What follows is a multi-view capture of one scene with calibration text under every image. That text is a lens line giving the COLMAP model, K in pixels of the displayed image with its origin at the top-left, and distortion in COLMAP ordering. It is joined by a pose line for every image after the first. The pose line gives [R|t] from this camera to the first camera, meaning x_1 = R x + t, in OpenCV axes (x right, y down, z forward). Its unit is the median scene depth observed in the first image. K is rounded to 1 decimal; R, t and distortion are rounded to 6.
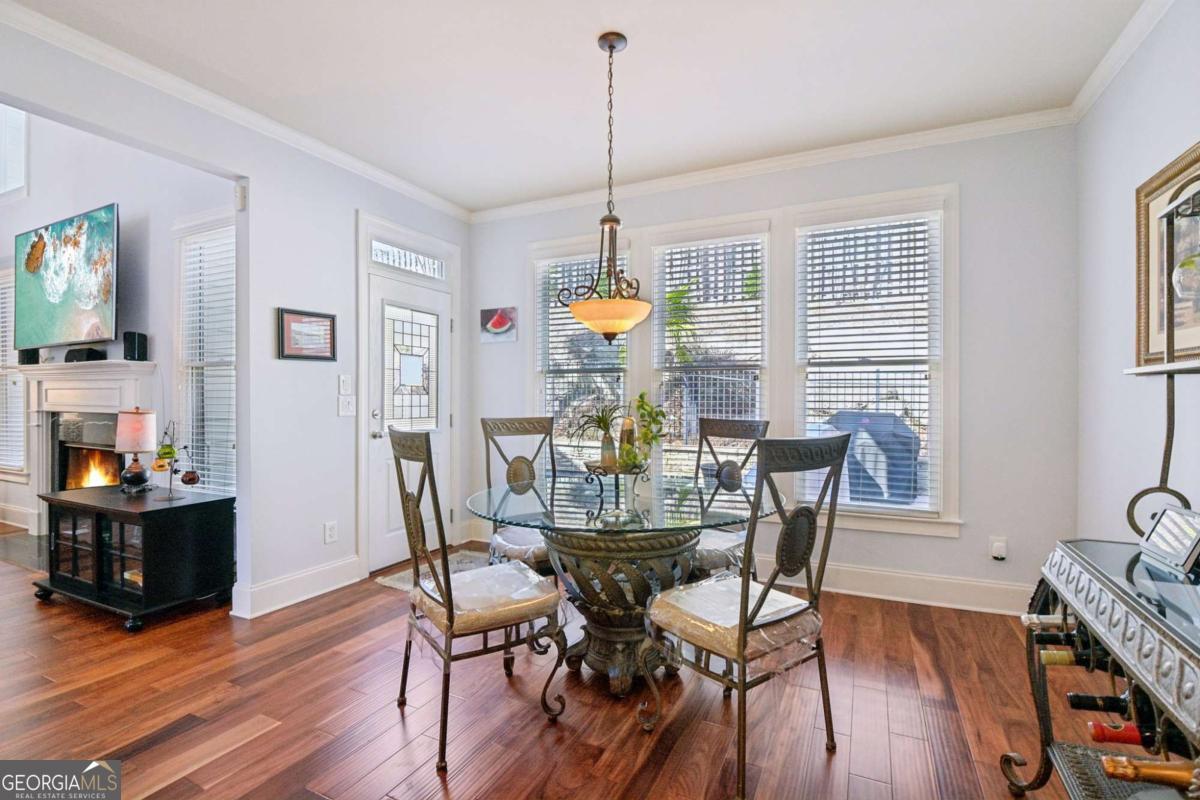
lens RADIAL K [[550.2, 0, 609.6], [0, 550.2, 398.3], [0, 0, 1]] dist [-0.009116, -0.003597]
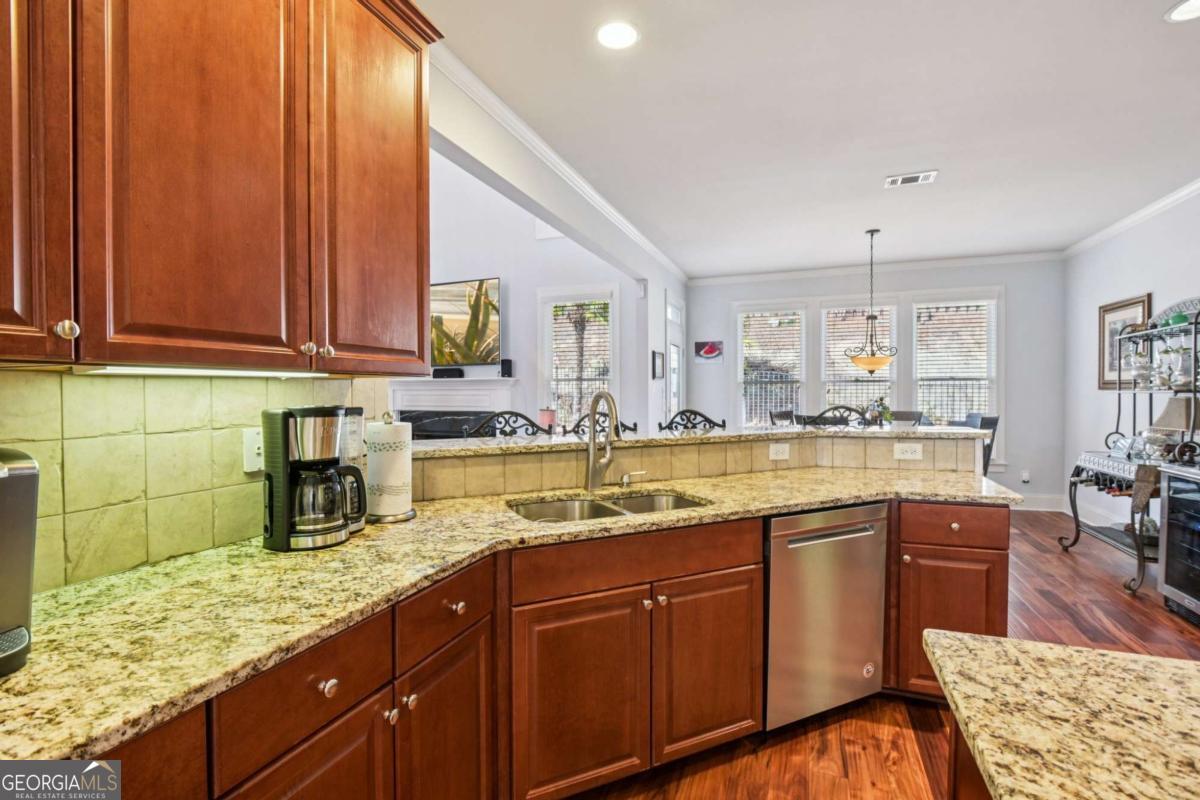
lens RADIAL K [[550.2, 0, 605.5], [0, 550.2, 398.8], [0, 0, 1]] dist [-0.009116, -0.003597]
pose [[0.995971, -0.006585, 0.089433, -0.912631], [0.005658, 0.999928, 0.010612, -0.027864], [-0.089497, -0.010063, 0.995936, -0.767369]]
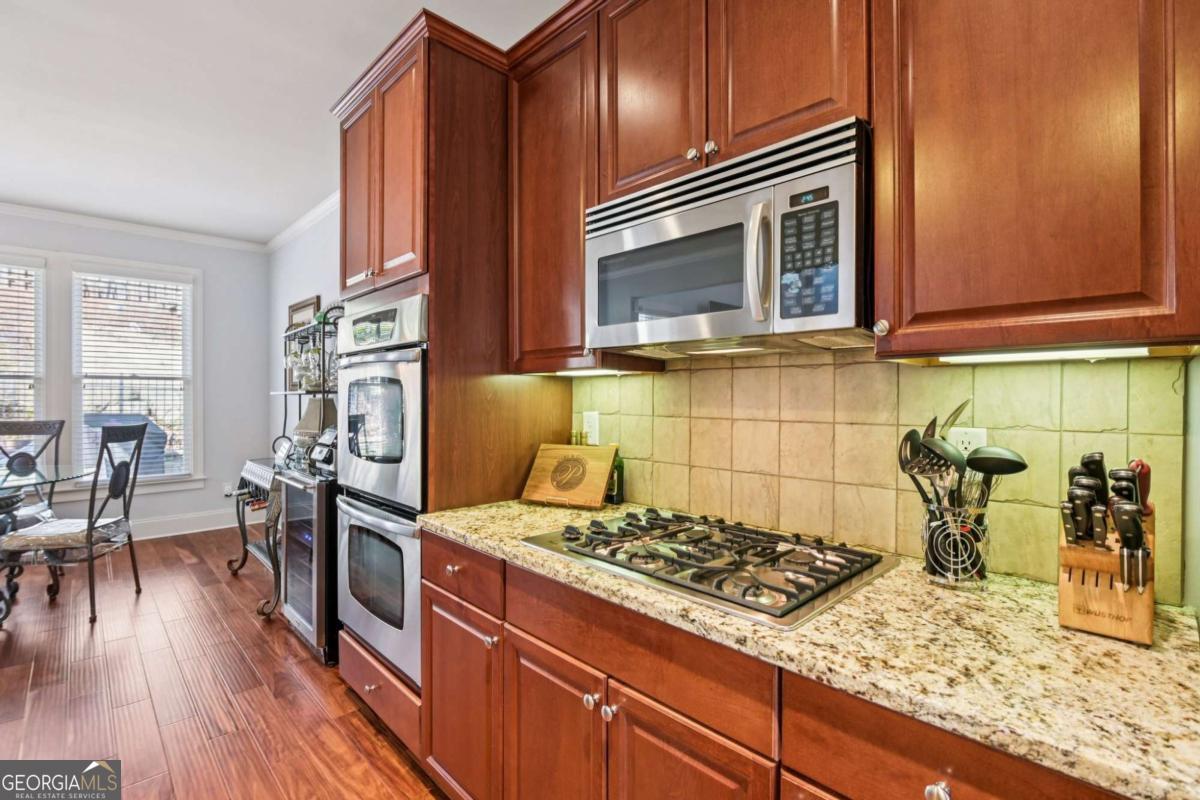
lens RADIAL K [[550.2, 0, 604.7], [0, 550.2, 399.2], [0, 0, 1]] dist [-0.009116, -0.003597]
pose [[0.353099, -0.006409, 0.935564, -0.461393], [0.001889, 0.999979, 0.006137, -0.015985], [-0.935584, -0.000399, 0.353104, -0.690861]]
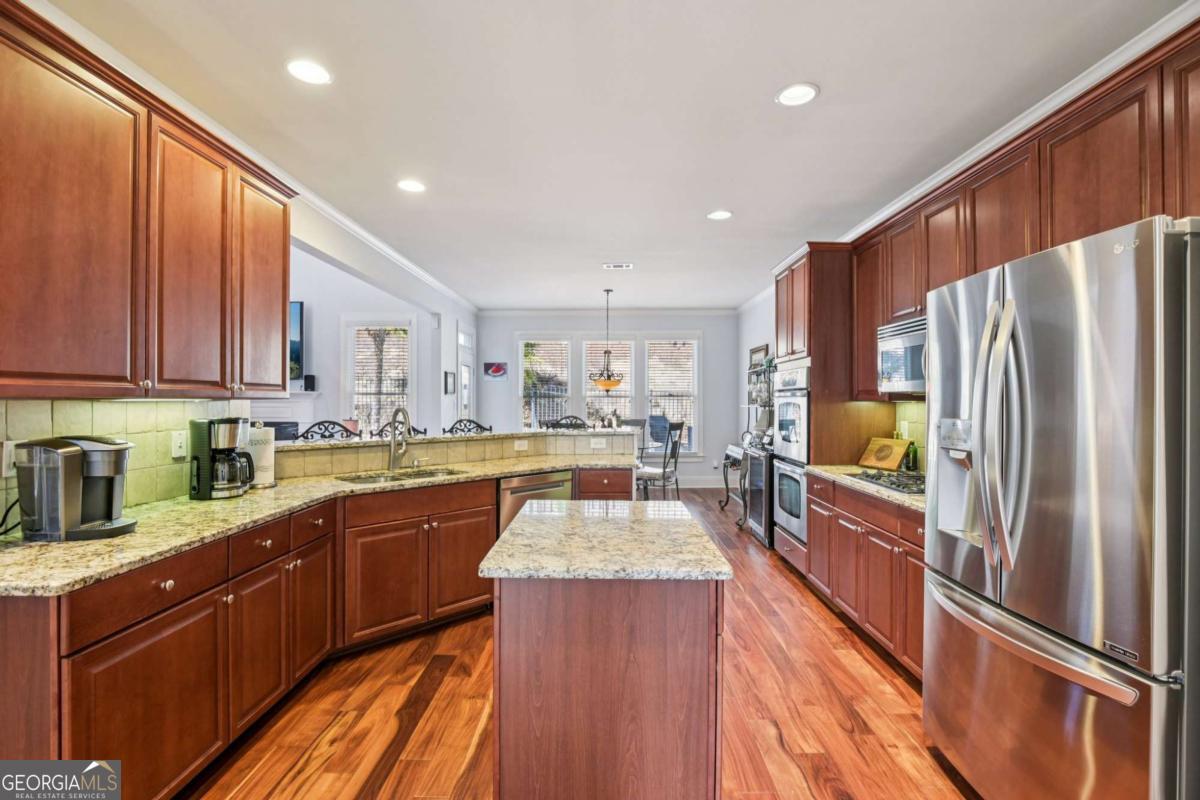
lens RADIAL K [[550.2, 0, 608.1], [0, 550.2, 398.8], [0, 0, 1]] dist [-0.009116, -0.003597]
pose [[0.903764, 0.000791, 0.428030, -0.949764], [0.001793, 0.999983, -0.005633, -0.040502], [-0.428026, 0.005859, 0.903747, -1.256959]]
